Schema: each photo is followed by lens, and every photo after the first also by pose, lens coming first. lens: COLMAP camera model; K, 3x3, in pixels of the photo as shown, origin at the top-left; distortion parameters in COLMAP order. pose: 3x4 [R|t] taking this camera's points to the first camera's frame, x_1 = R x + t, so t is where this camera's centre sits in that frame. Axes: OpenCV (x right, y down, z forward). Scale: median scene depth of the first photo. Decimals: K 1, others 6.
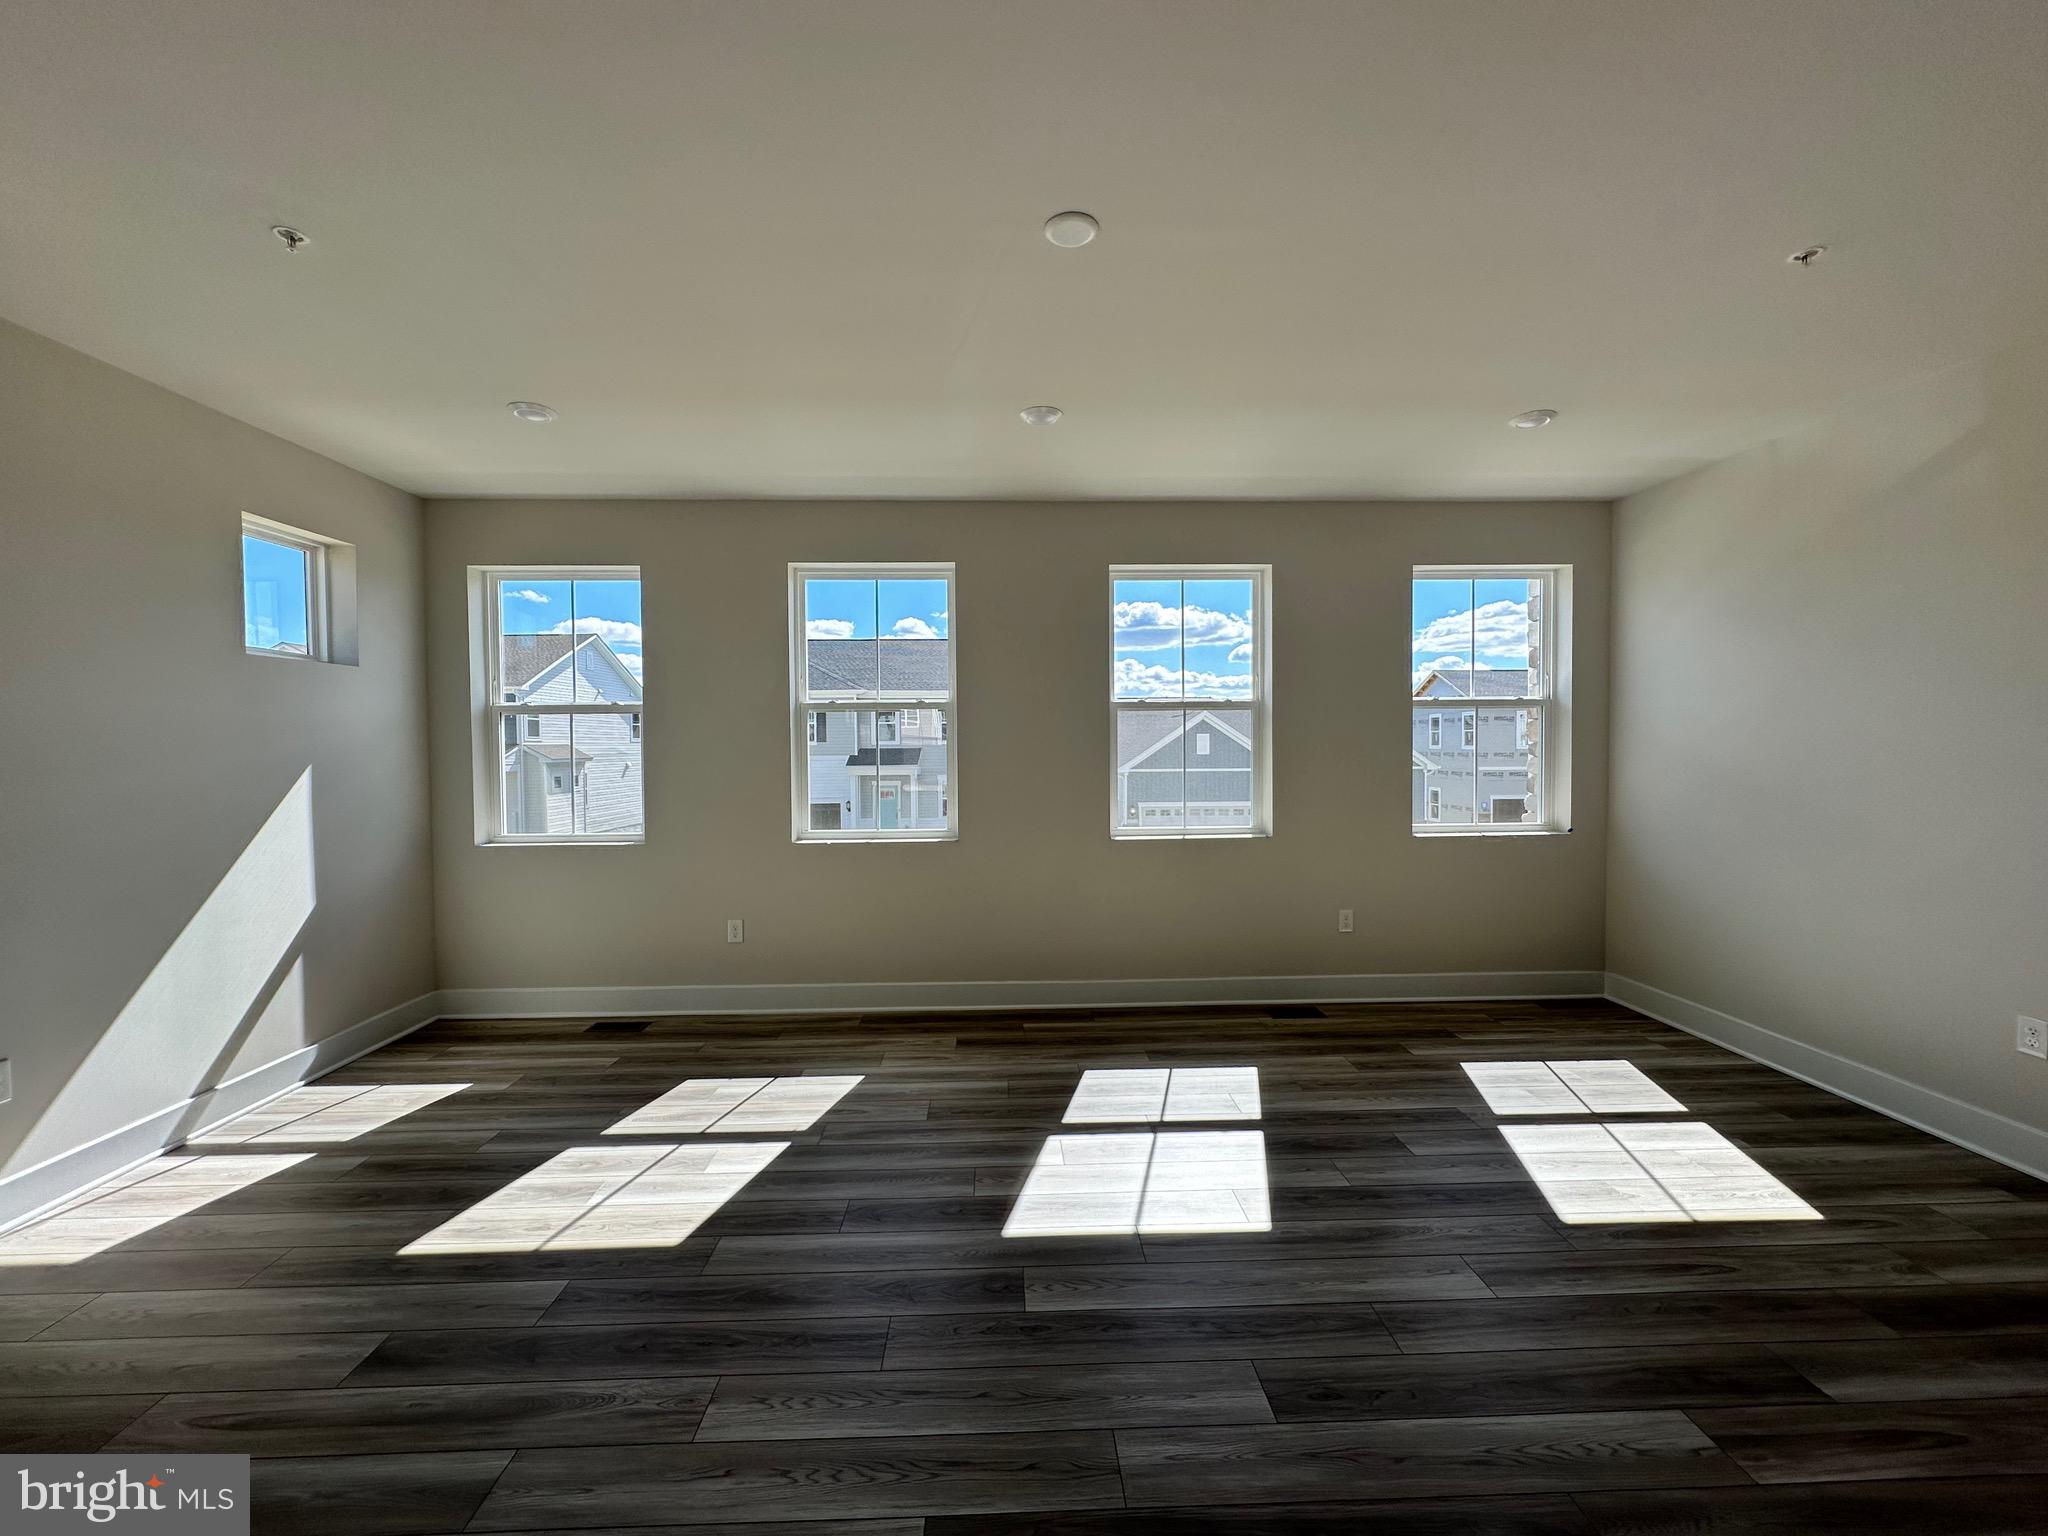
lens RADIAL K [[813.2, 0, 1025.5], [0, 813.2, 766.7], [0, 0, 1]] dist [-0.002737, 0.000042]
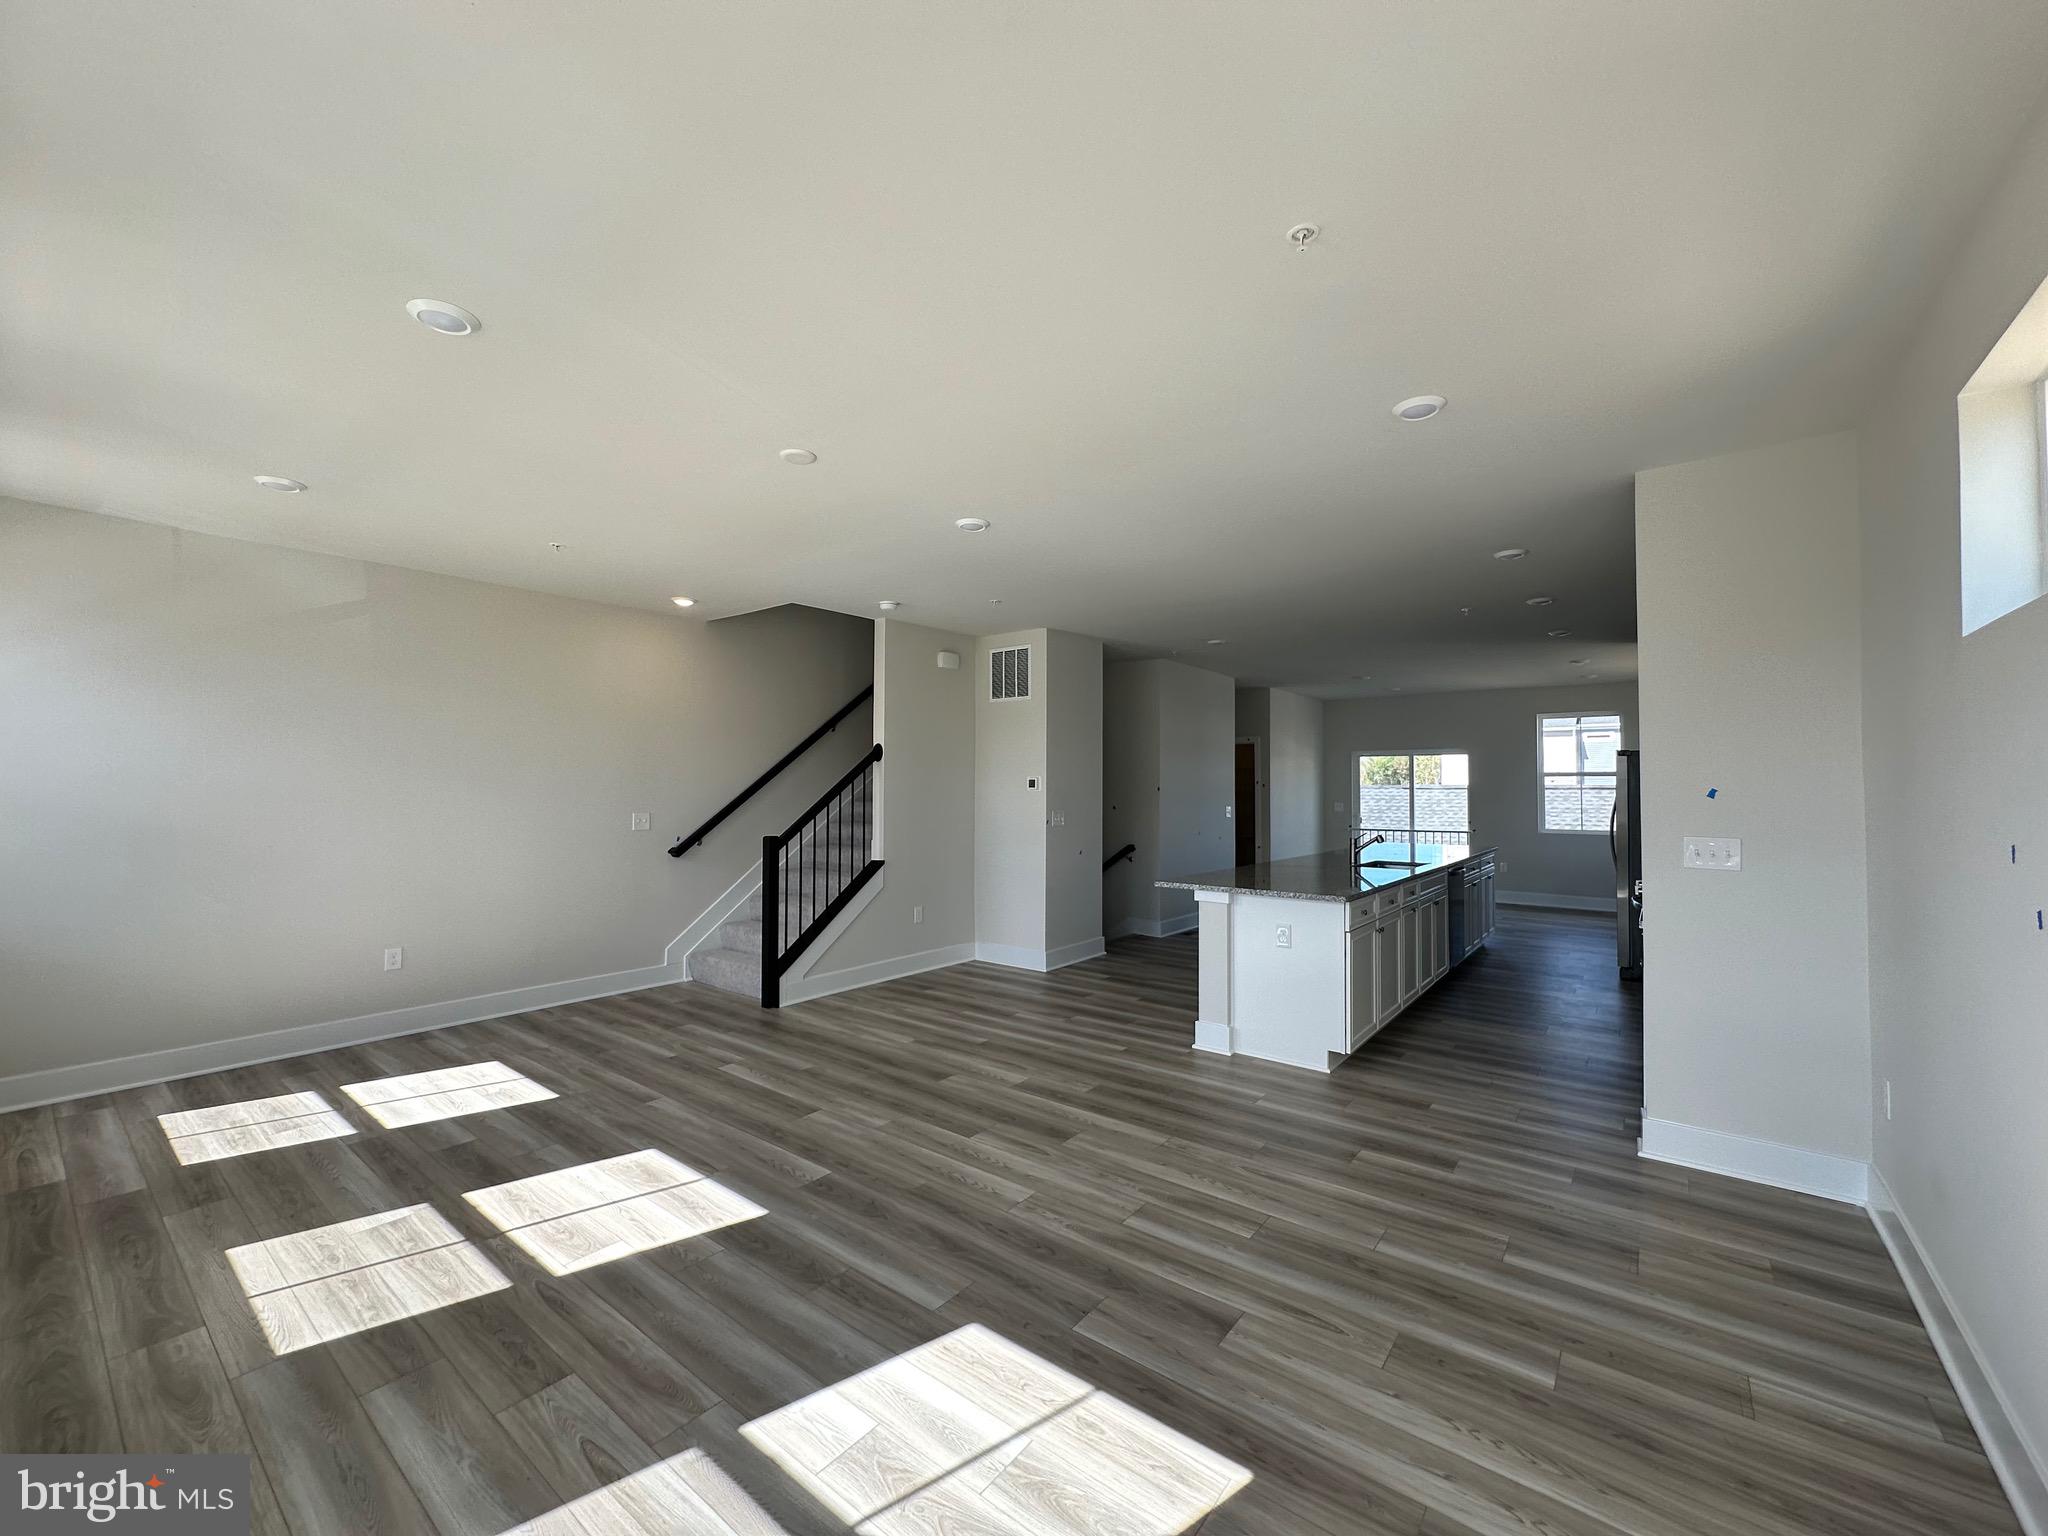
lens RADIAL K [[813.2, 0, 1024.5], [0, 813.2, 766.8], [0, 0, 1]] dist [-0.002737, 0.000042]
pose [[-0.770050, 0.023179, 0.637562, -1.027632], [0.018942, 0.999730, -0.013466, -0.039251], [-0.637702, 0.001707, -0.770281, 1.589925]]
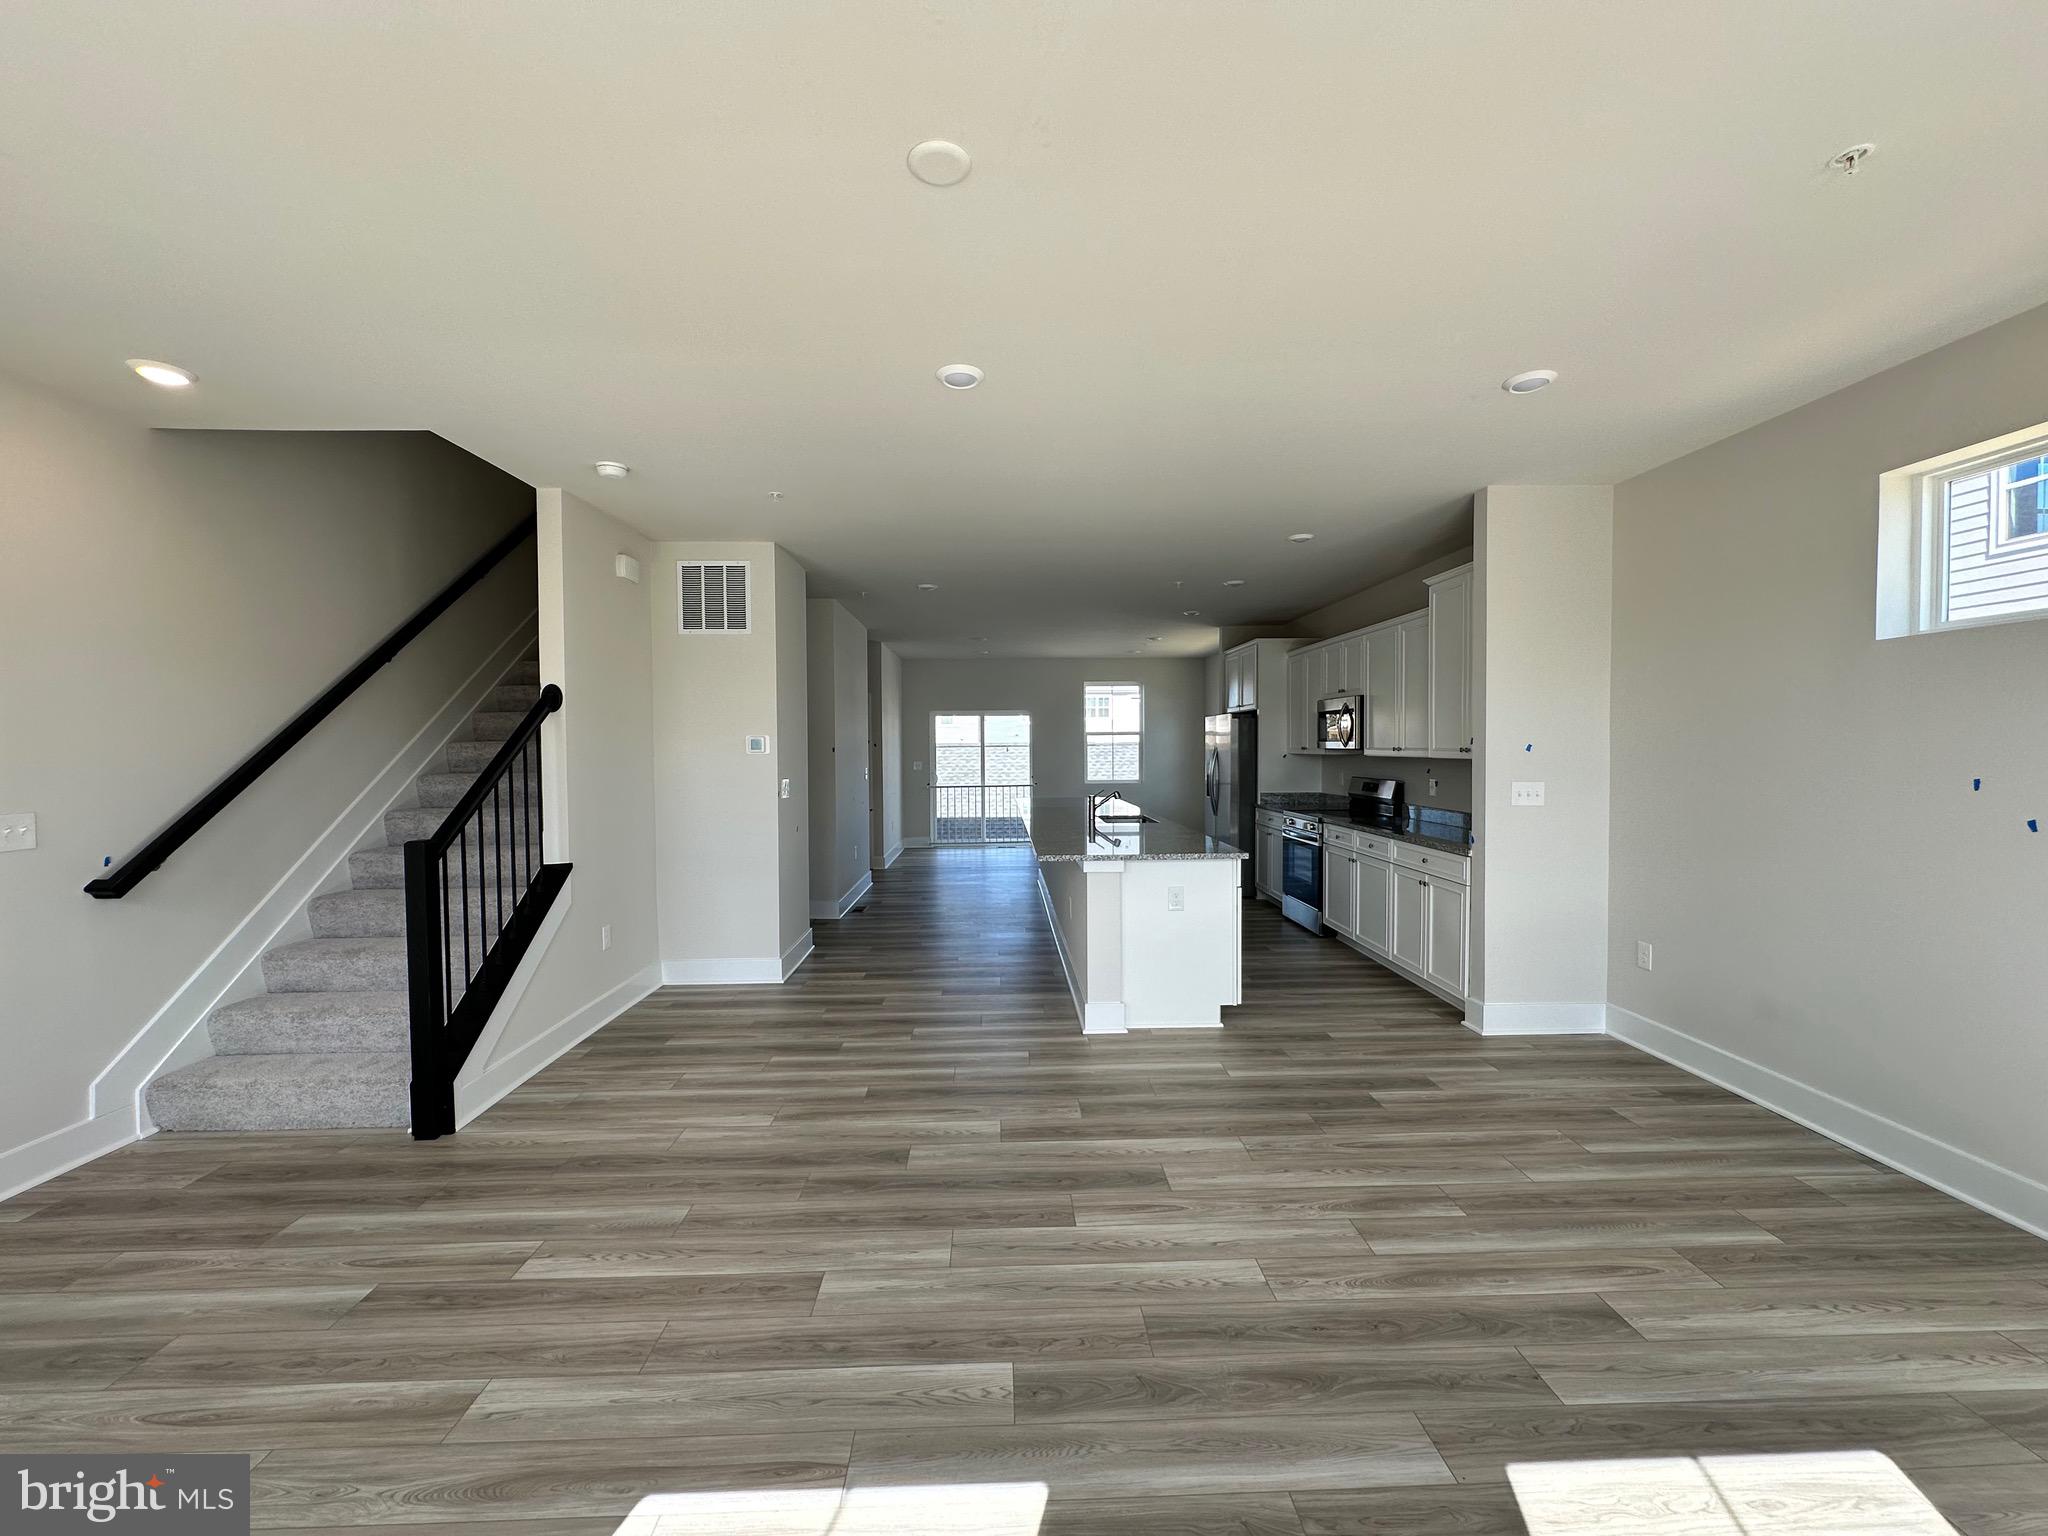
lens RADIAL K [[813.2, 0, 1027.5], [0, 813.2, 768.2], [0, 0, 1]] dist [-0.002737, 0.000042]
pose [[-0.999864, 0.016333, -0.002318, -0.021735], [0.016195, 0.998588, 0.050601, -0.053040], [0.003141, 0.050557, -0.998716, 1.572758]]
